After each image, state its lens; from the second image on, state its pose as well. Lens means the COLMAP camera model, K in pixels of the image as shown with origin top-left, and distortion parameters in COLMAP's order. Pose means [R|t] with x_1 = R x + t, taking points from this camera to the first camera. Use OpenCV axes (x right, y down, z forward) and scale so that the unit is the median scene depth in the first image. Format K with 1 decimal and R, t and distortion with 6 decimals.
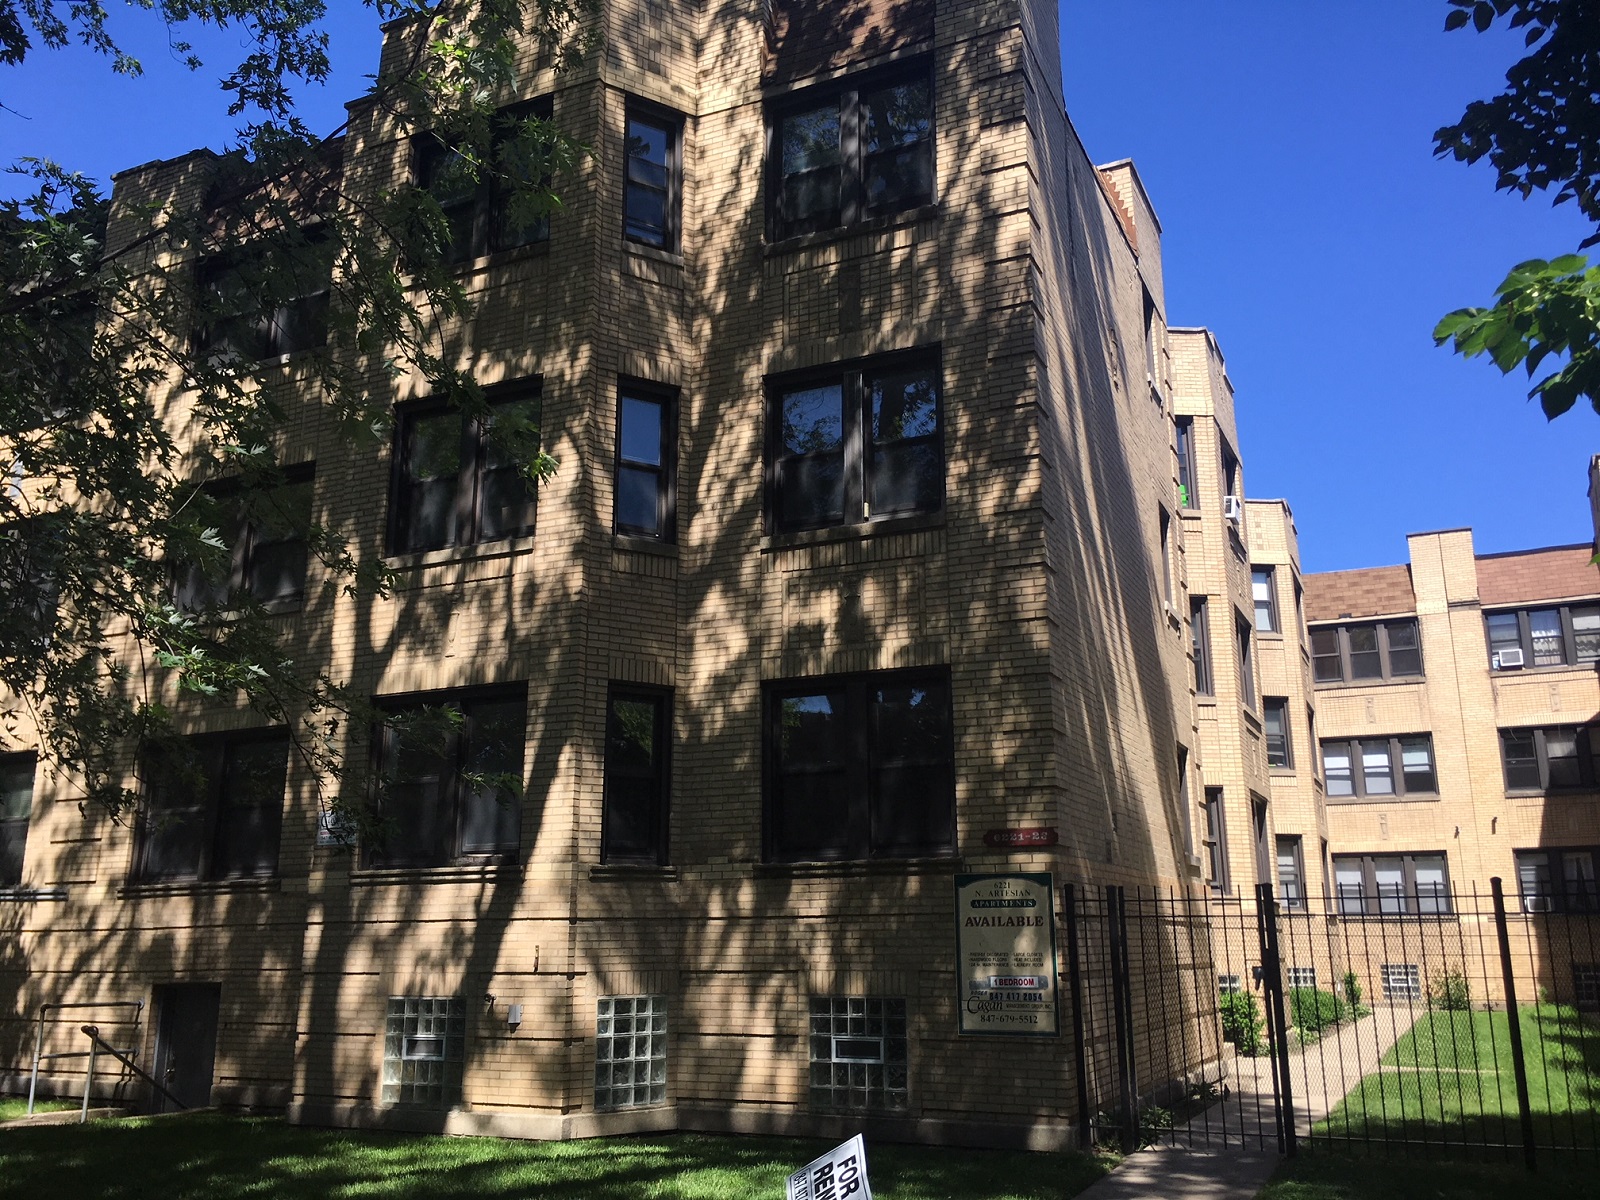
lens RADIAL K [[1349.1, 0, 819.1], [0, 1349.1, 586.6], [0, 0, 1]] dist [0.081593, -0.117499]
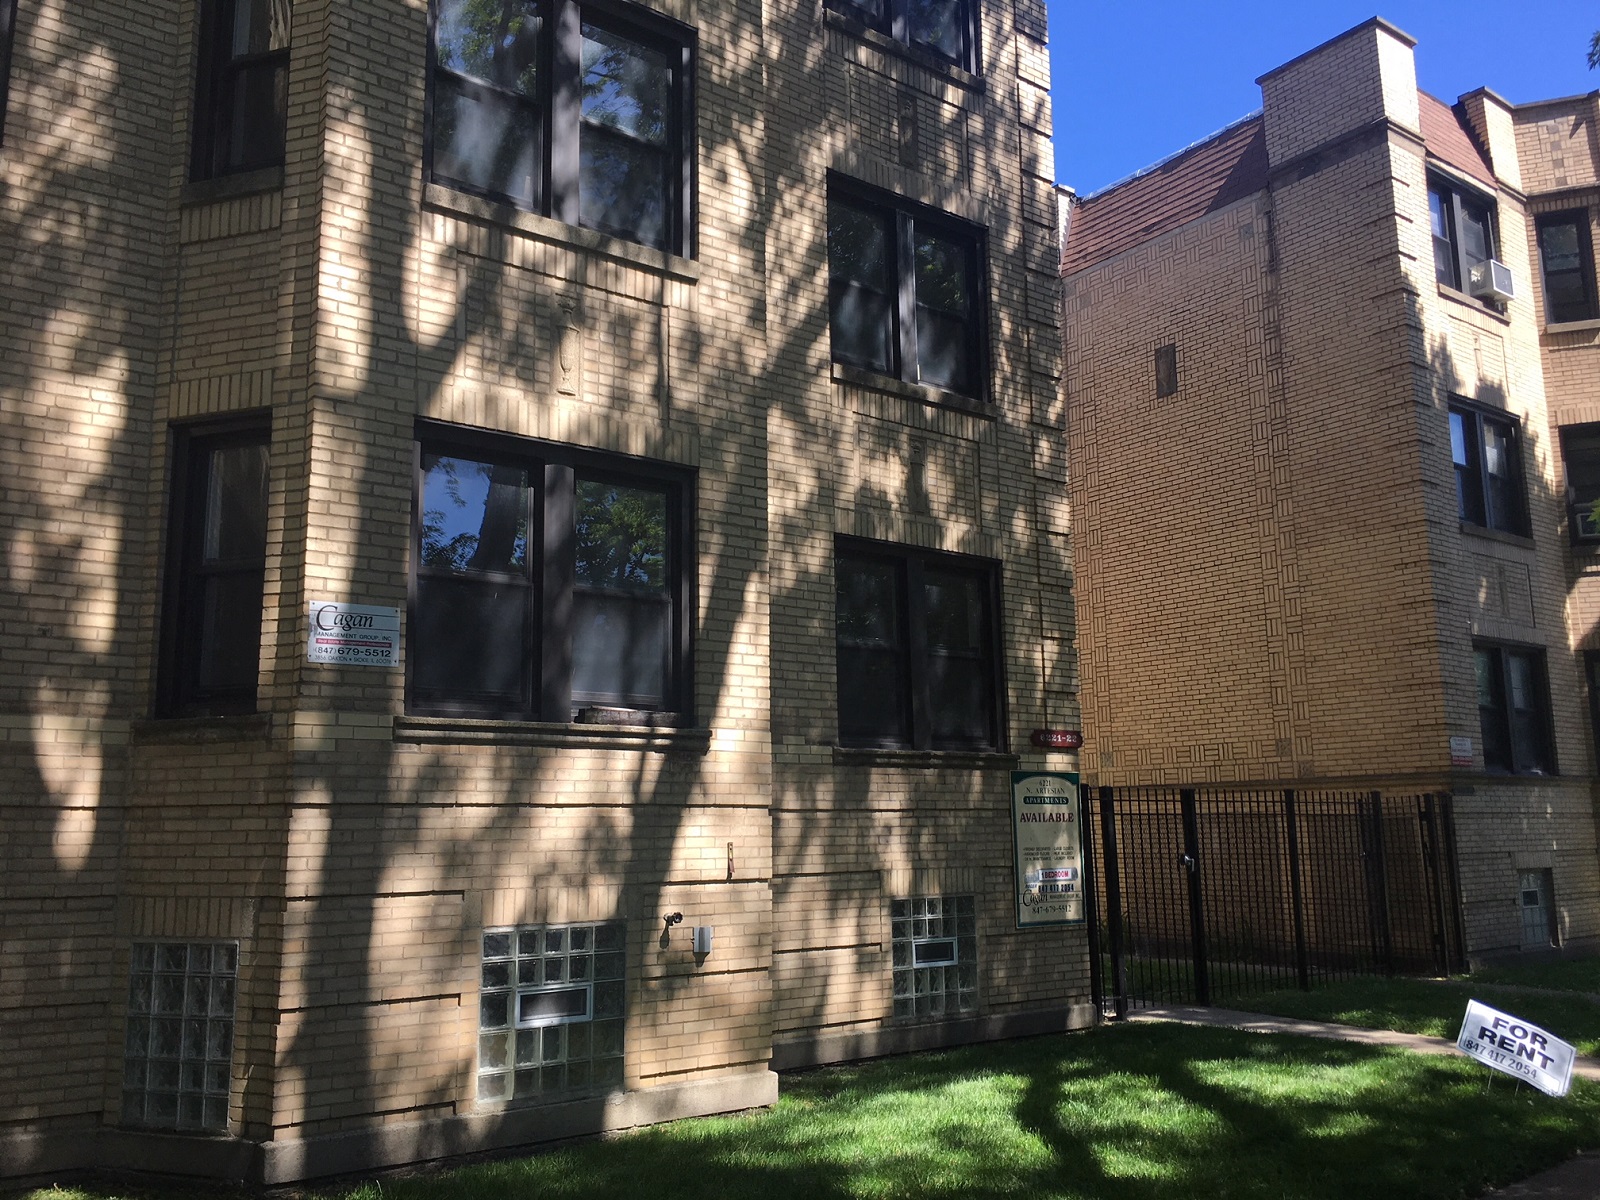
lens RADIAL K [[1349.1, 0, 819.1], [0, 1349.1, 586.6], [0, 0, 1]] dist [0.081593, -0.117499]
pose [[0.467563, 0.160410, 0.869283, -0.788144], [-0.211184, 0.975191, -0.066364, 0.163461], [-0.858363, -0.152549, 0.489839, 0.607398]]
